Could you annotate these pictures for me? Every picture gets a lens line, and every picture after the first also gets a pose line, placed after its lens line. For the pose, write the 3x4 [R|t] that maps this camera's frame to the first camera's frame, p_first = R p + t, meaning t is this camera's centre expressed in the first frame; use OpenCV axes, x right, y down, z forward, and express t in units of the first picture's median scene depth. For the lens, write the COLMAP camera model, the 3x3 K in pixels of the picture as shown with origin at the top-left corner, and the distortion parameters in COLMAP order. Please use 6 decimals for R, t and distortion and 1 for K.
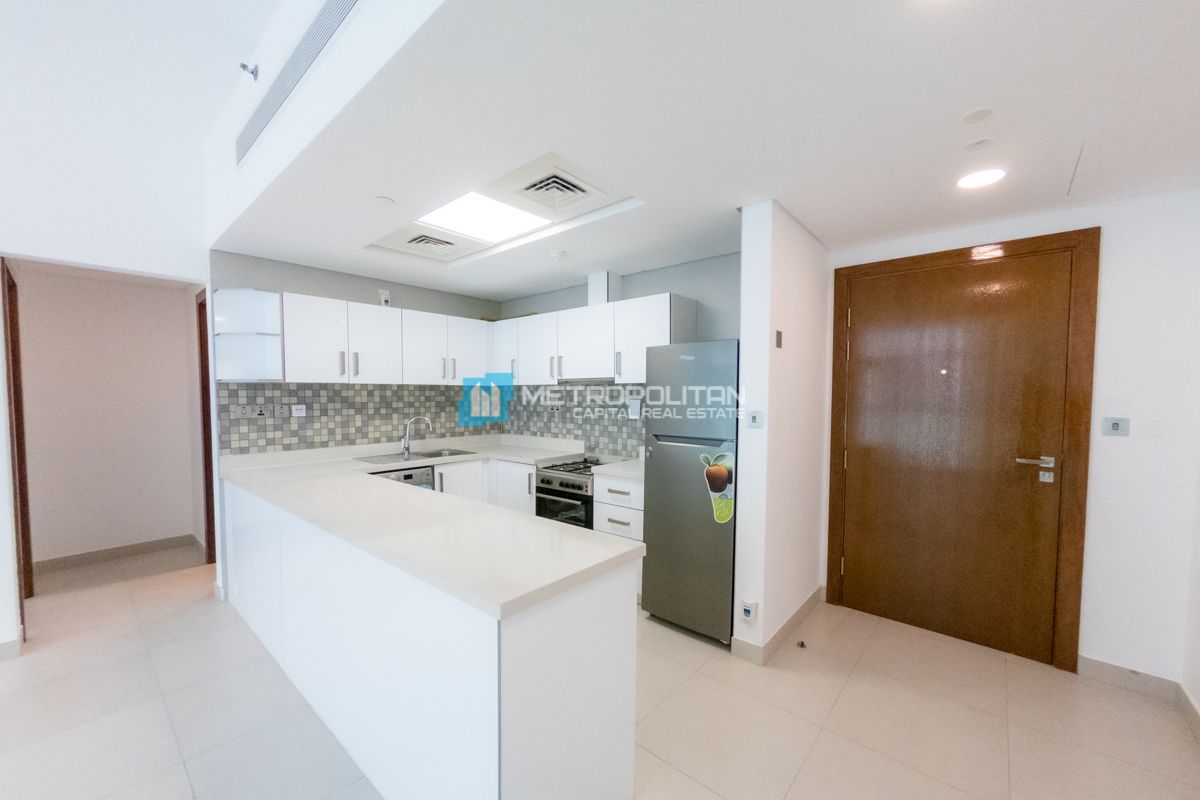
lens RADIAL K [[459.0, 0, 604.5], [0, 459.0, 412.4], [0, 0, 1]] dist [0.000692, -0.000023]
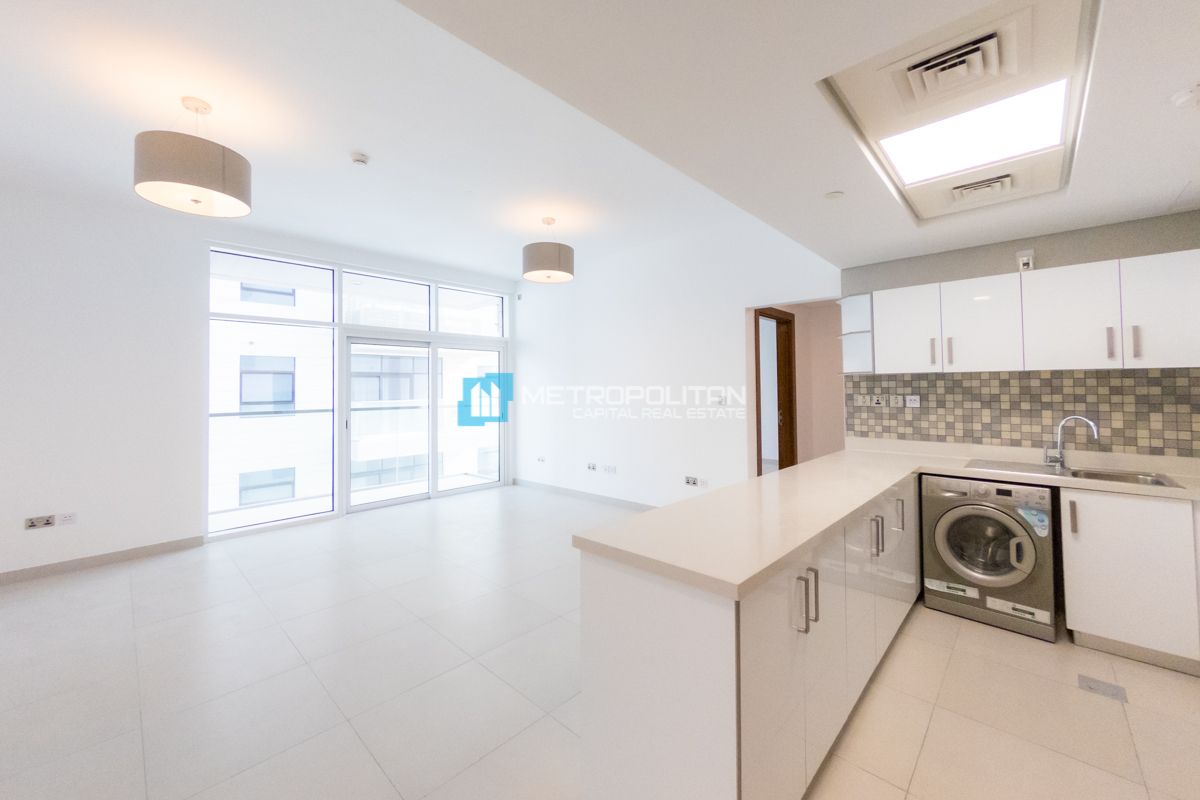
lens RADIAL K [[462.8, 0, 602.3], [0, 462.8, 375.1], [0, 0, 1]] dist [-0.000159, 0.000415]
pose [[-0.044555, -0.026487, -0.998656, 0.350521], [-0.034927, 0.999079, -0.024940, -0.011121], [0.998396, 0.033769, -0.045439, 0.342975]]
